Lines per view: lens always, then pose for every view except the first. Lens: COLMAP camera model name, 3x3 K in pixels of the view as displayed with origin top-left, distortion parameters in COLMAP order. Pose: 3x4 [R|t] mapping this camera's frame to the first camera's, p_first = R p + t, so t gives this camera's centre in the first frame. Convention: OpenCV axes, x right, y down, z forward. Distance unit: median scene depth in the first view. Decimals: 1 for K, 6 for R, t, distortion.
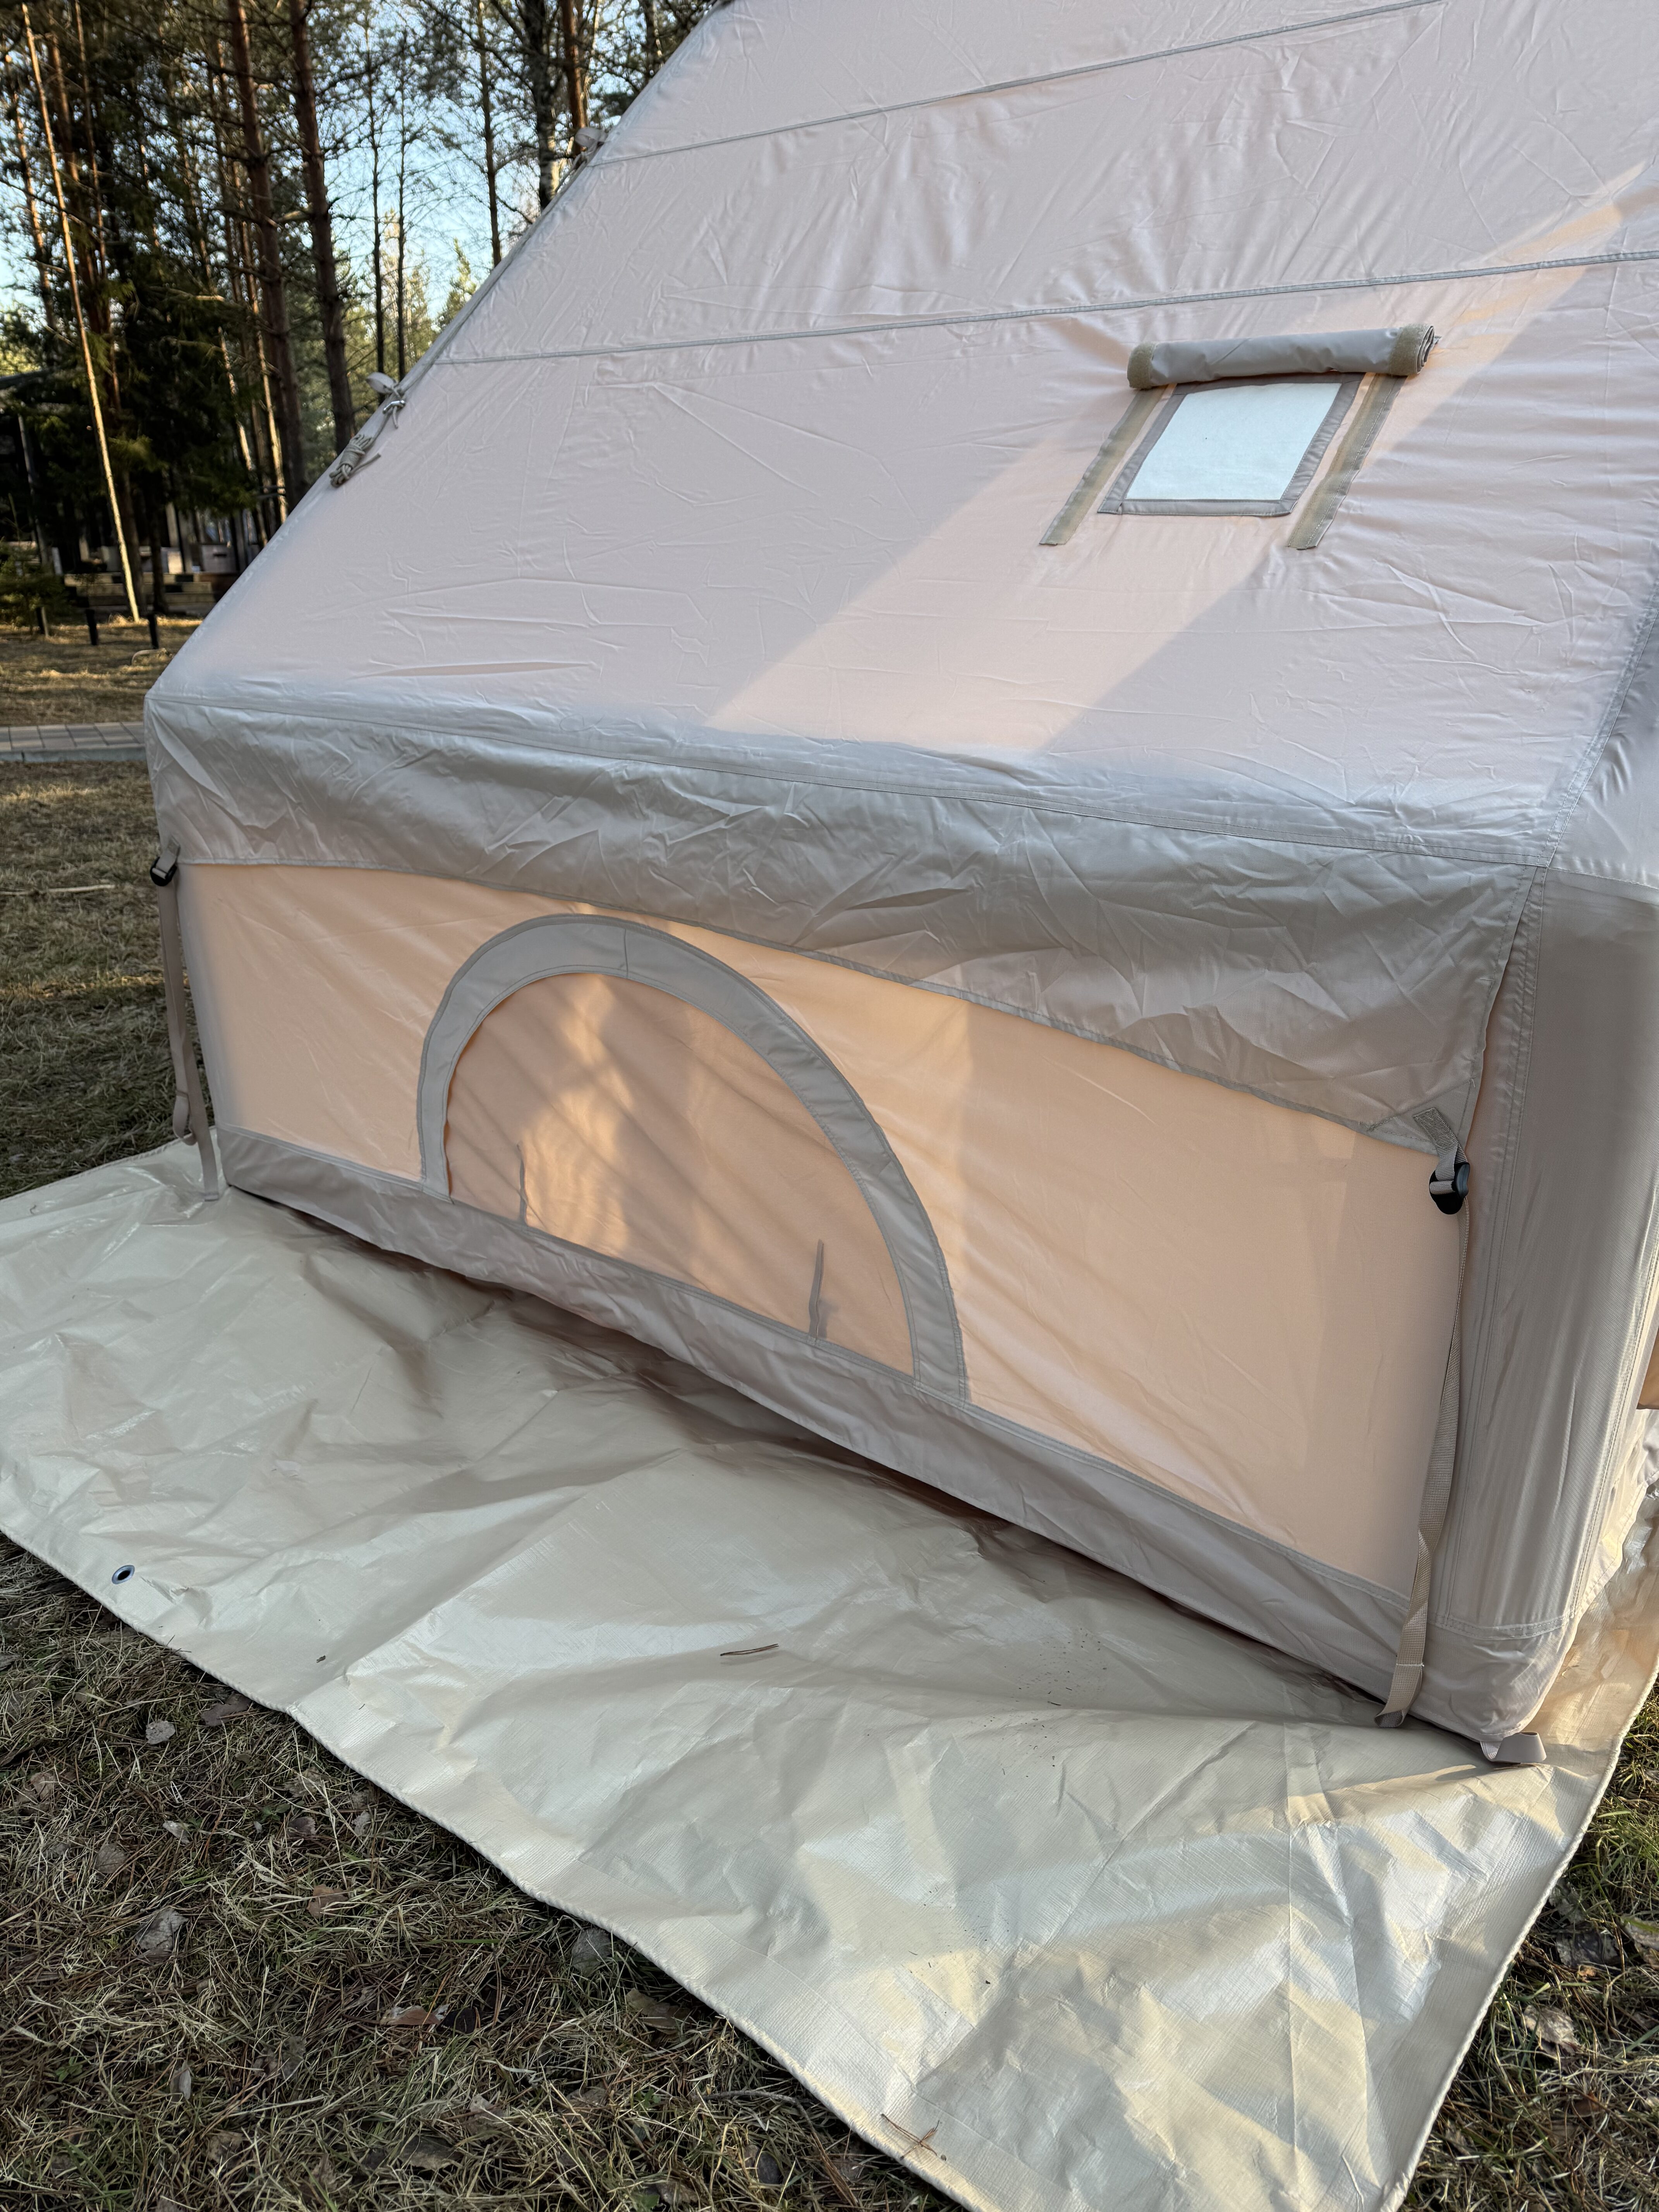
lens RADIAL K [[1542.0, 0, 829.5], [0, 1542.0, 1106.0], [0, 0, 1]] dist [0.143979, -0.266622]
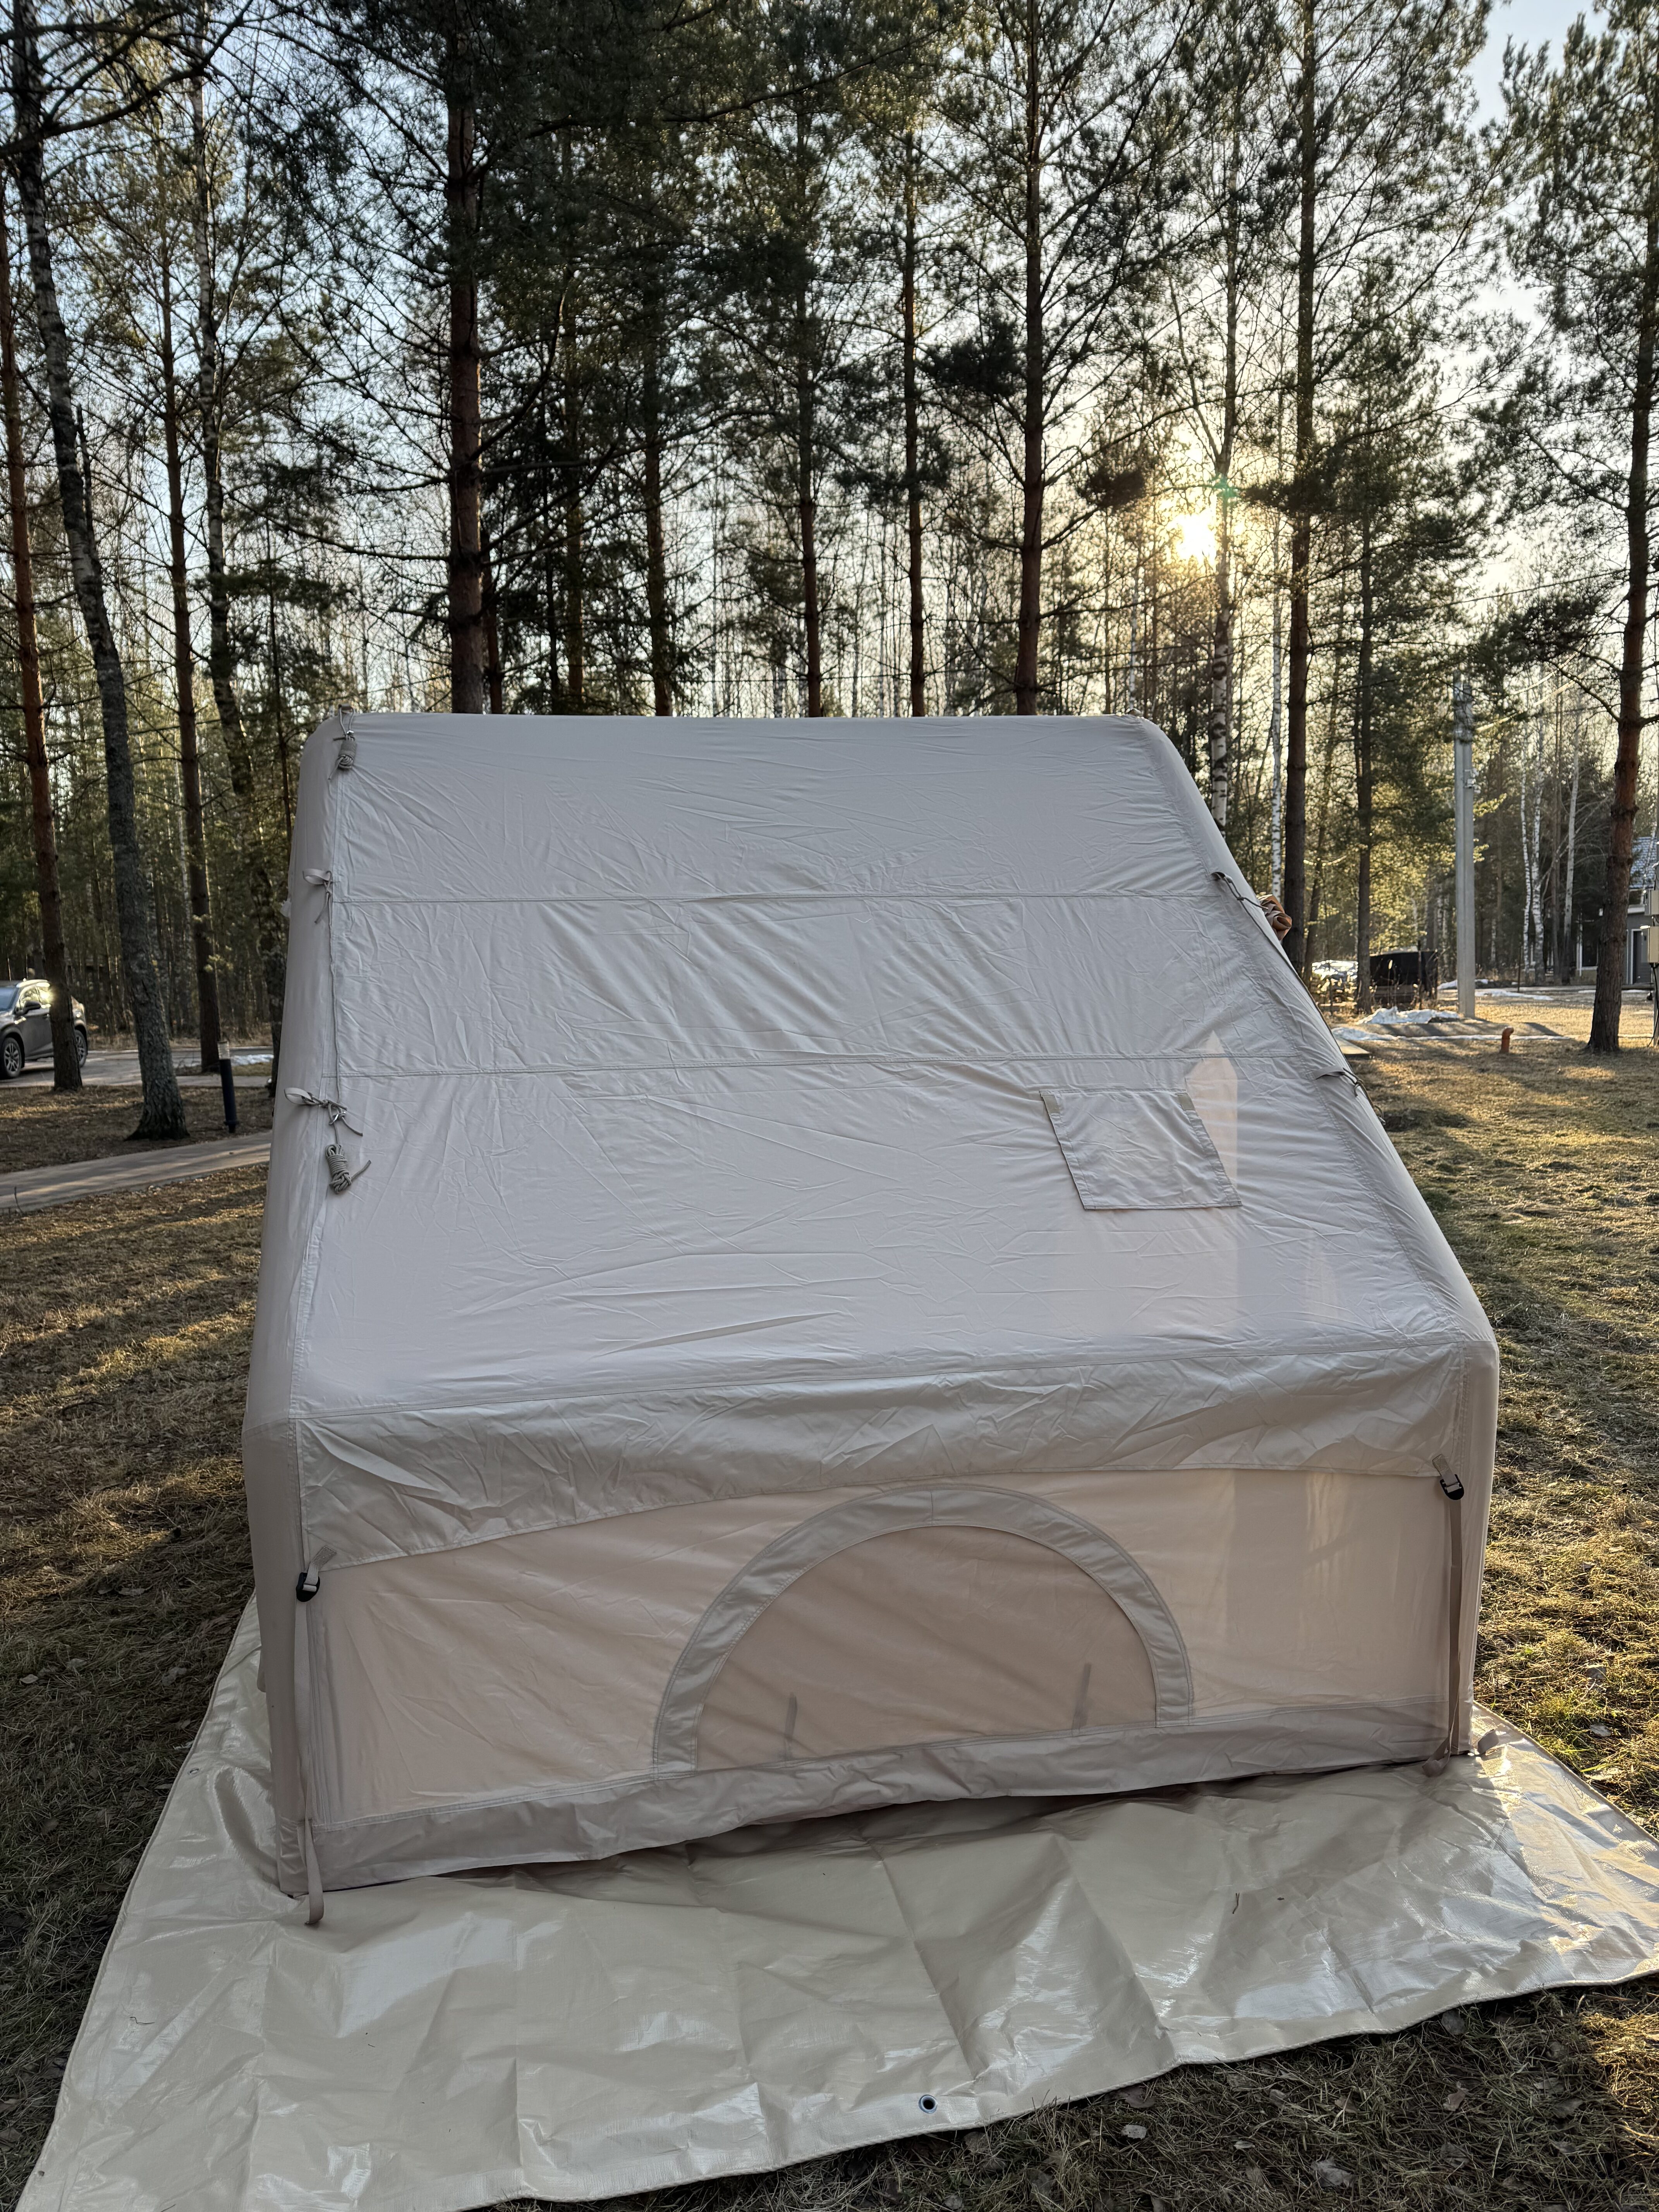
lens RADIAL K [[1542.0, 0, 829.5], [0, 1542.0, 1106.0], [0, 0, 1]] dist [0.143979, -0.266622]
pose [[0.669431, -0.094013, 0.736901, -1.318702], [0.276755, 0.952114, -0.129946, -0.311971], [-0.689397, 0.290931, 0.663393, -0.002304]]
